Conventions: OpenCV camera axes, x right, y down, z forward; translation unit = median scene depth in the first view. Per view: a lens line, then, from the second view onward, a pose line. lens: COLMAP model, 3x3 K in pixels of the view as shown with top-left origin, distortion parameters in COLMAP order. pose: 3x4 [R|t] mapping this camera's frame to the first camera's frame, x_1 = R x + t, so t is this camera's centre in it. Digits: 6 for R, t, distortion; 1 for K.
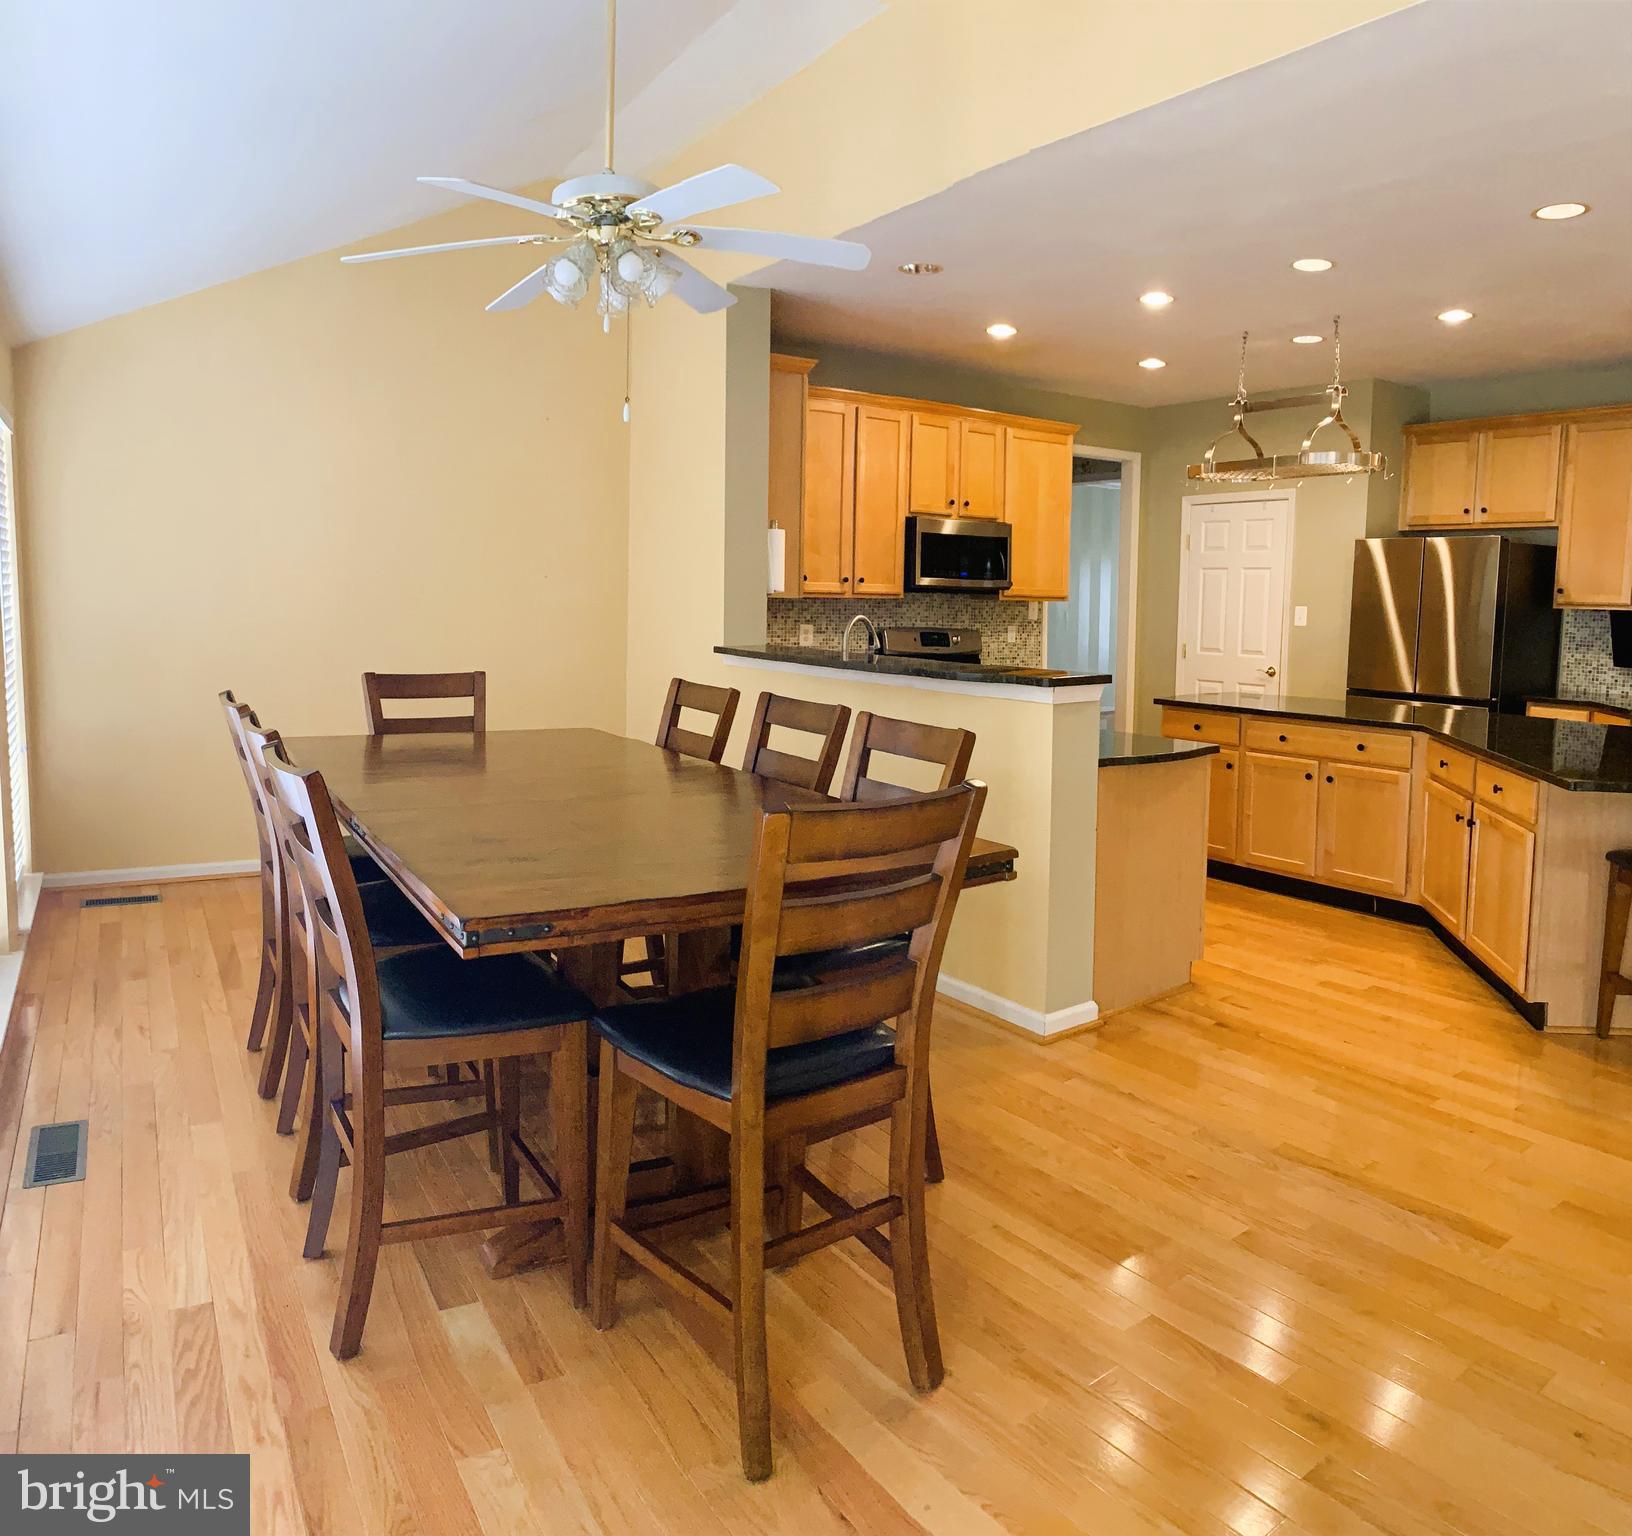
lens RADIAL K [[1470.6, 0, 816.0], [0, 1470.6, 768.0], [0, 0, 1]] dist [0.001430, 0.003045]
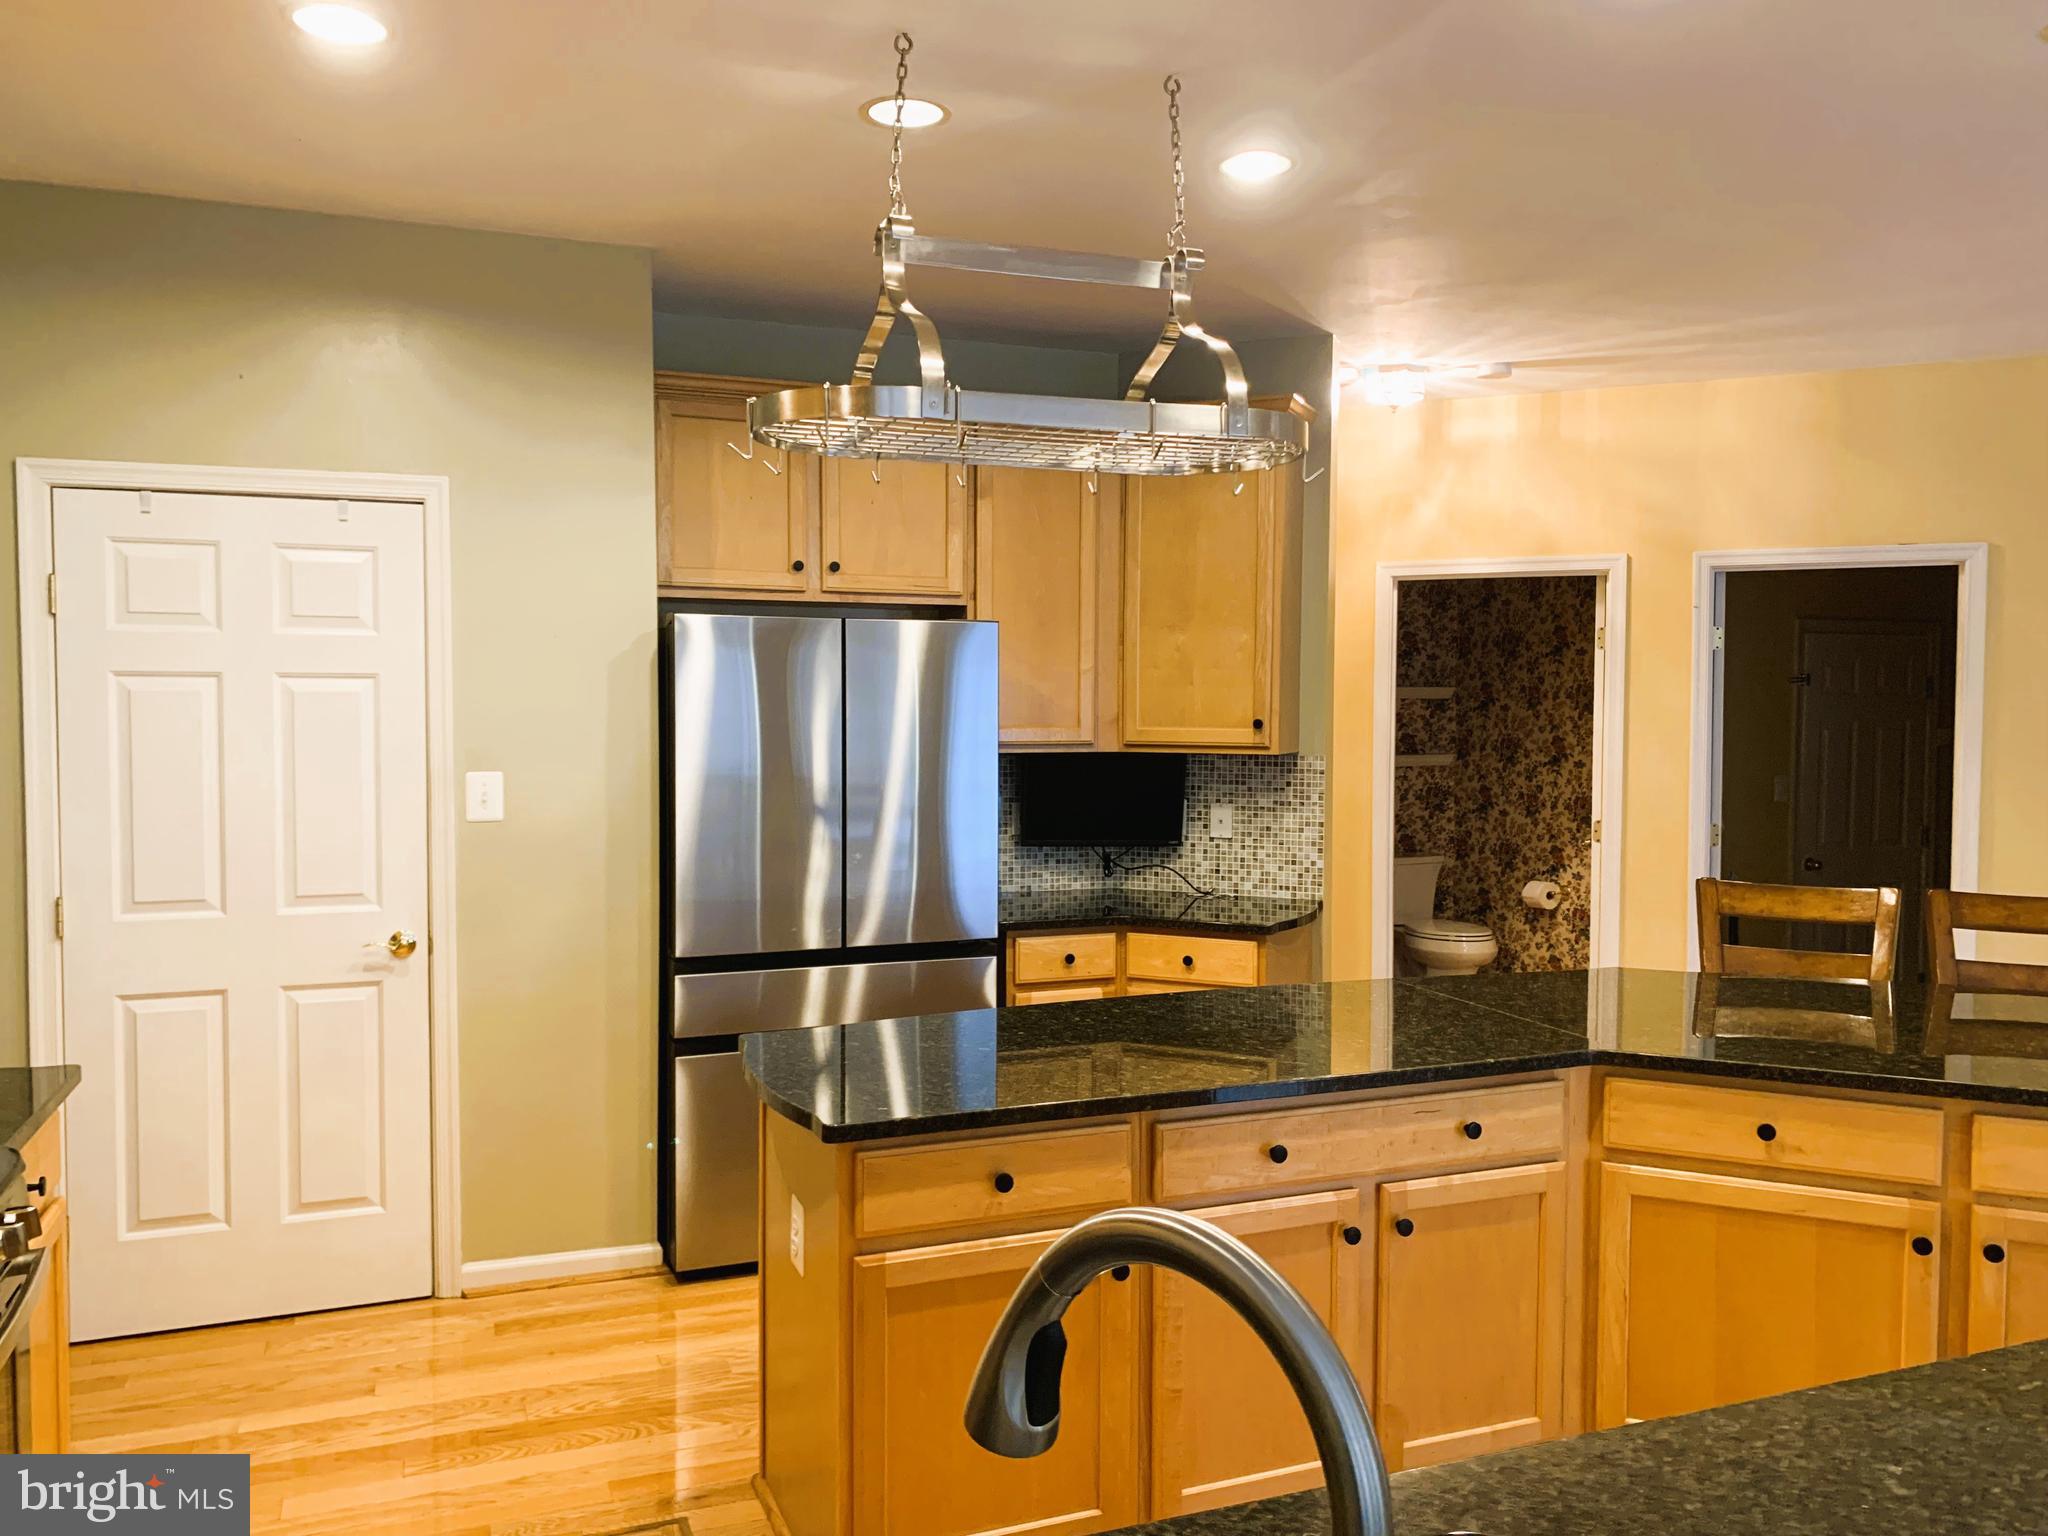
lens RADIAL K [[1549.6, 0, 1023.4], [0, 1549.6, 745.9], [0, 0, 1]] dist [0.003247, -0.001951]
pose [[0.179617, -0.051840, 0.982370, -0.064560], [0.113662, 0.993016, 0.031620, -0.122849], [-0.977148, 0.105978, 0.184254, 0.840634]]
